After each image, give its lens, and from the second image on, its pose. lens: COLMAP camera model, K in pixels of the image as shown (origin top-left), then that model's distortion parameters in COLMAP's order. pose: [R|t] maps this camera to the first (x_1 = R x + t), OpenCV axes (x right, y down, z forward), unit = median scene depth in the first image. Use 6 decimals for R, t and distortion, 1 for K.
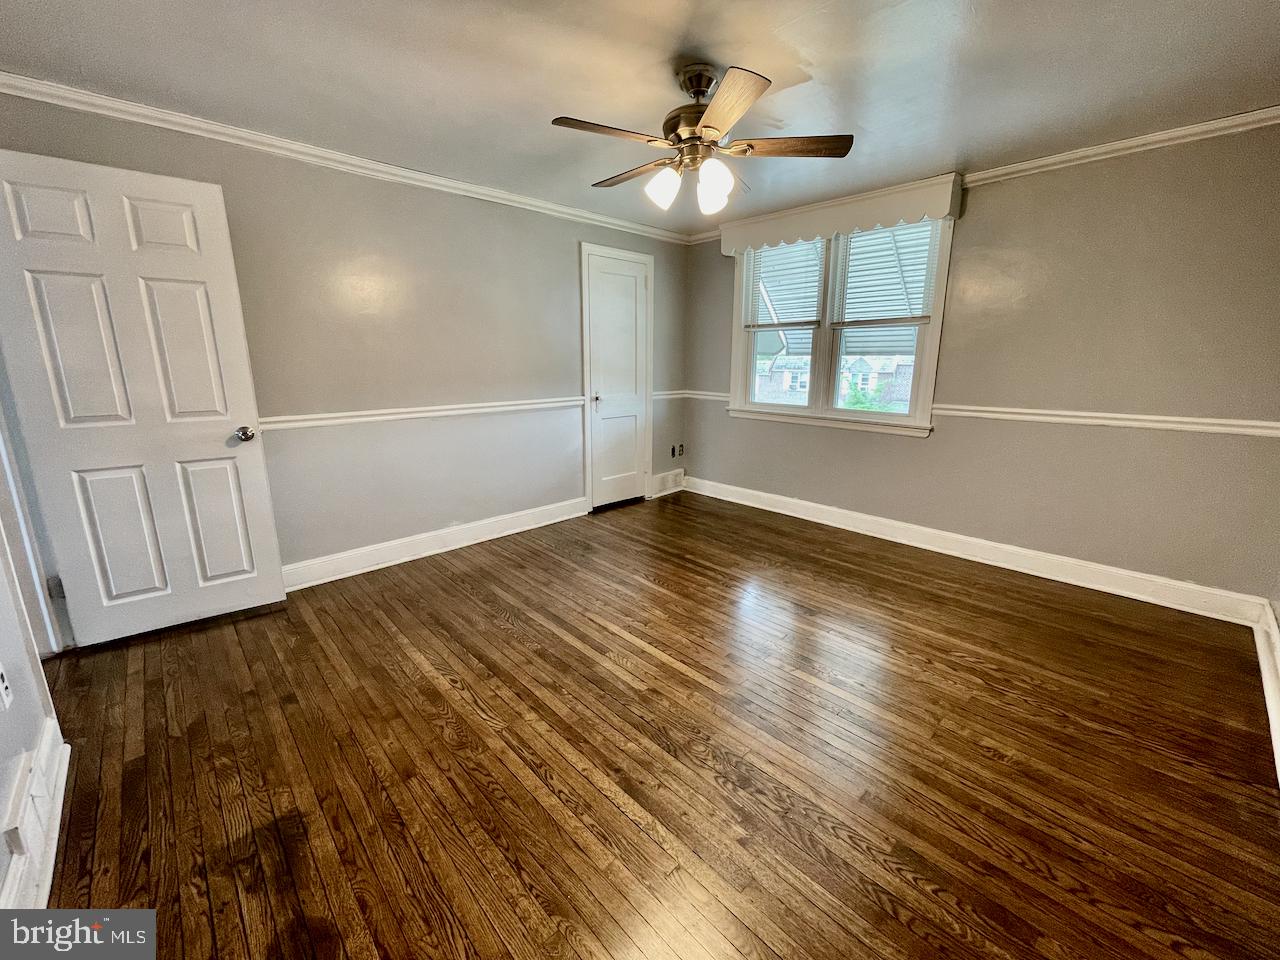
lens RADIAL K [[518.6, 0, 638.3], [0, 518.6, 472.5], [0, 0, 1]] dist [-0.002252, -0.000069]
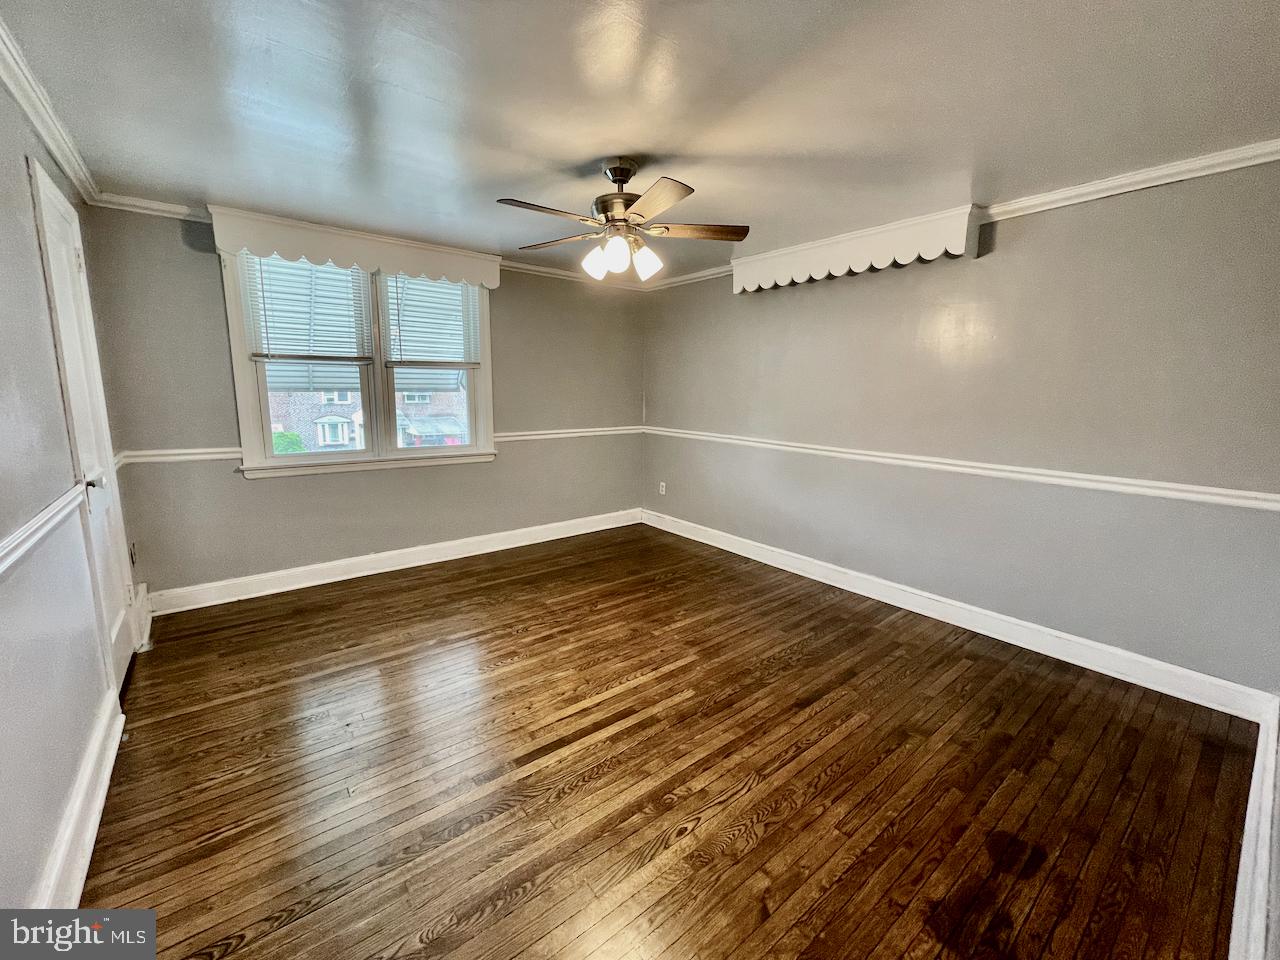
lens RADIAL K [[518.6, 0, 638.3], [0, 518.6, 472.5], [0, 0, 1]] dist [-0.002252, -0.000069]
pose [[0.082524, -0.158996, 0.983824, -0.632349], [0.202885, 0.969198, 0.139614, -0.144025], [-0.975719, 0.188082, 0.112240, 0.536632]]
